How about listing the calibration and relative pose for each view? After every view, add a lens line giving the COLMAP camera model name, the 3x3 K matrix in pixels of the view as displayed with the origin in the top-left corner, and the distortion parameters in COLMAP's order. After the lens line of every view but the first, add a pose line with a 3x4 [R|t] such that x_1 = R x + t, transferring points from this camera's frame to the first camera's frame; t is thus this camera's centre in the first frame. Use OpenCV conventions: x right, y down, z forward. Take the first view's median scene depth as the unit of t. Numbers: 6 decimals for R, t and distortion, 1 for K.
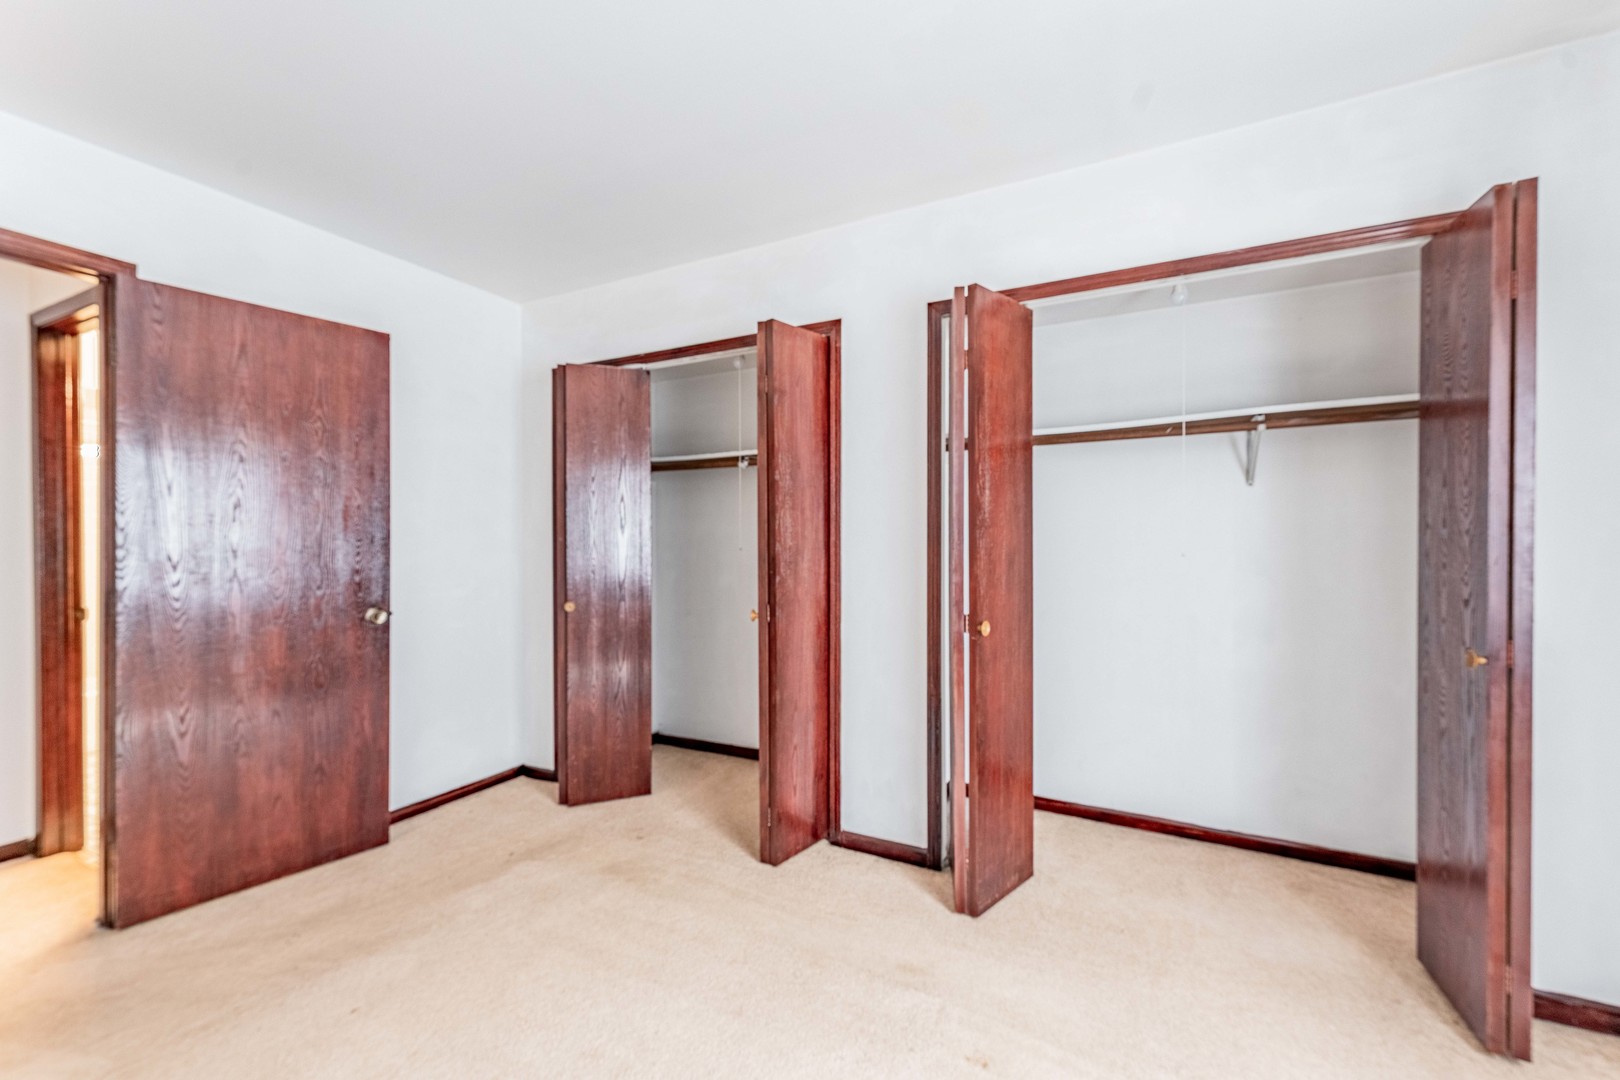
lens RADIAL K [[654.2, 0, 810.0], [0, 654.2, 540.0], [0, 0, 1]] dist [-0.000344, -0.000142]
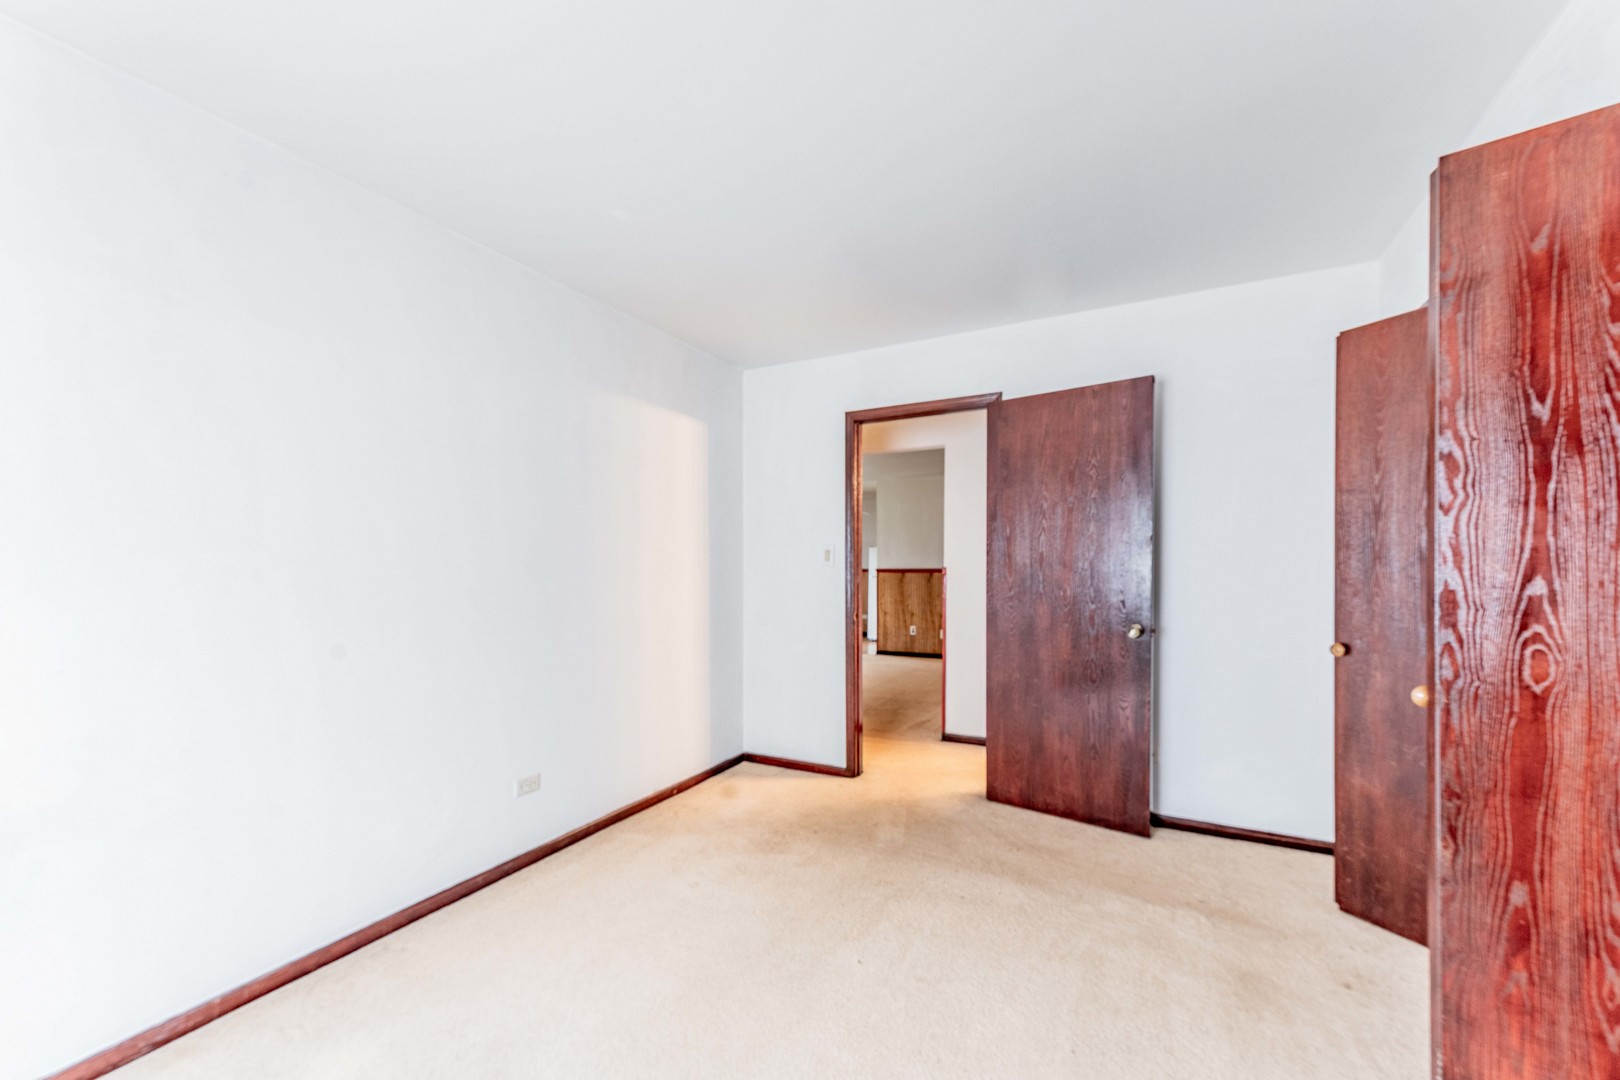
lens RADIAL K [[659.6, 0, 810.1], [0, 659.6, 562.6], [0, 0, 1]] dist [0.000988, 0.000051]
pose [[-0.023074, -0.001280, -0.999733, 0.525470], [0.007354, 0.999972, -0.001450, -0.004978], [0.999707, -0.007385, -0.023064, 0.497606]]
